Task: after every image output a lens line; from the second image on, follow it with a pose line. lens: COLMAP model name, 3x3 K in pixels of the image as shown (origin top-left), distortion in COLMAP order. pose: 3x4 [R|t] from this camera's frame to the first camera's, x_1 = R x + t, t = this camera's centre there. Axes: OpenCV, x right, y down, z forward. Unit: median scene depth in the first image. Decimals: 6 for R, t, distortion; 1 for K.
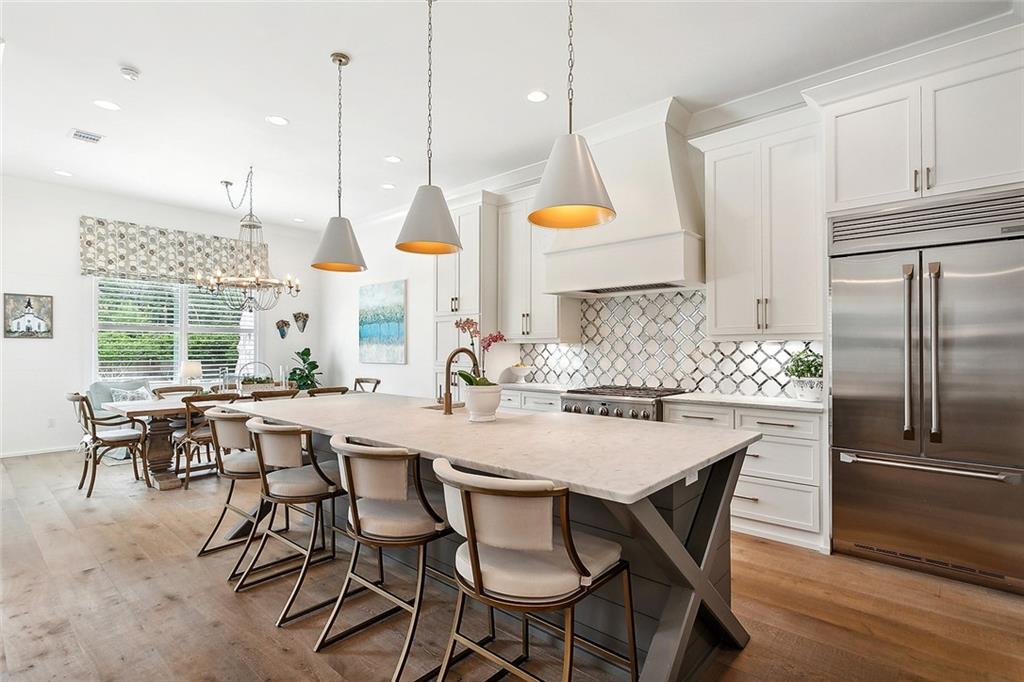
lens RADIAL K [[494.5, 0, 513.7], [0, 494.5, 339.5], [0, 0, 1]] dist [-0.011486, 0.001547]
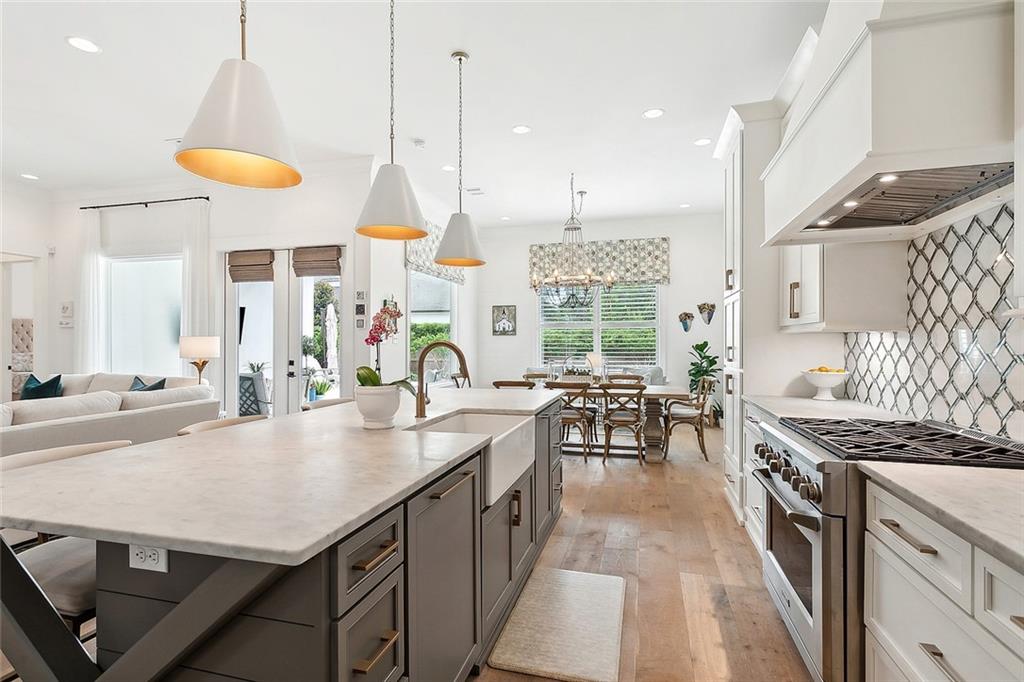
lens RADIAL K [[494.5, 0, 513.7], [0, 494.5, 339.5], [0, 0, 1]] dist [-0.011486, 0.001547]
pose [[0.437108, -0.006240, -0.899388, 0.297094], [0.019043, 0.999816, 0.002319, 0.005897], [0.899208, -0.018141, 0.437146, 0.314617]]
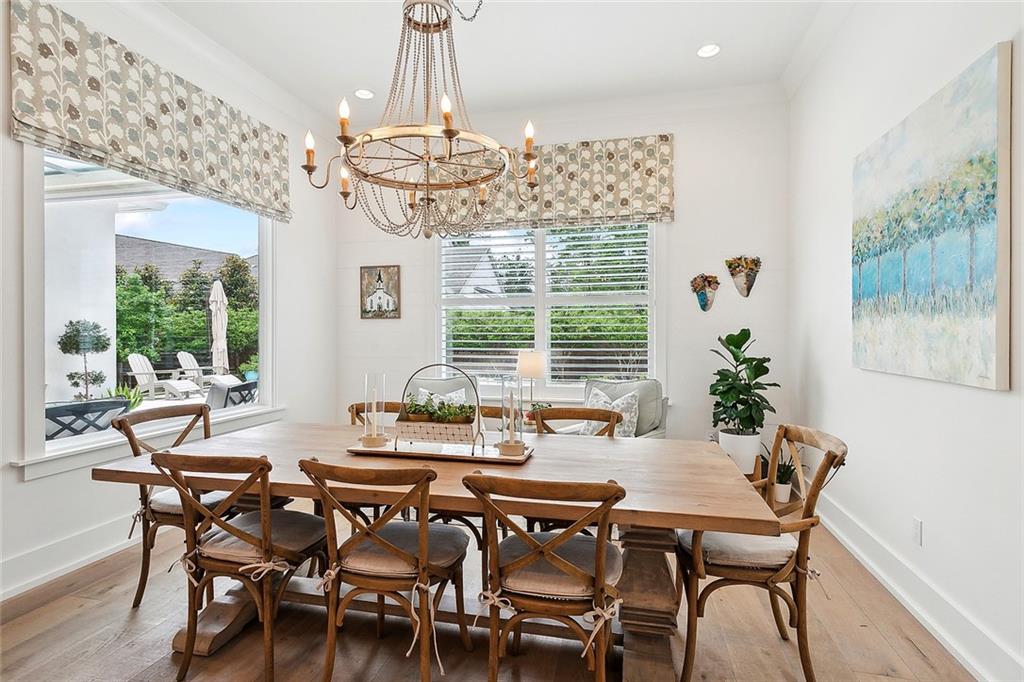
lens RADIAL K [[494.5, 0, 513.7], [0, 494.5, 339.5], [0, 0, 1]] dist [-0.011486, 0.001547]
pose [[0.462686, 0.013375, -0.886421, -0.119093], [0.019787, 0.999481, 0.025410, 0.013184], [0.886301, -0.029297, 0.462182, 0.677912]]
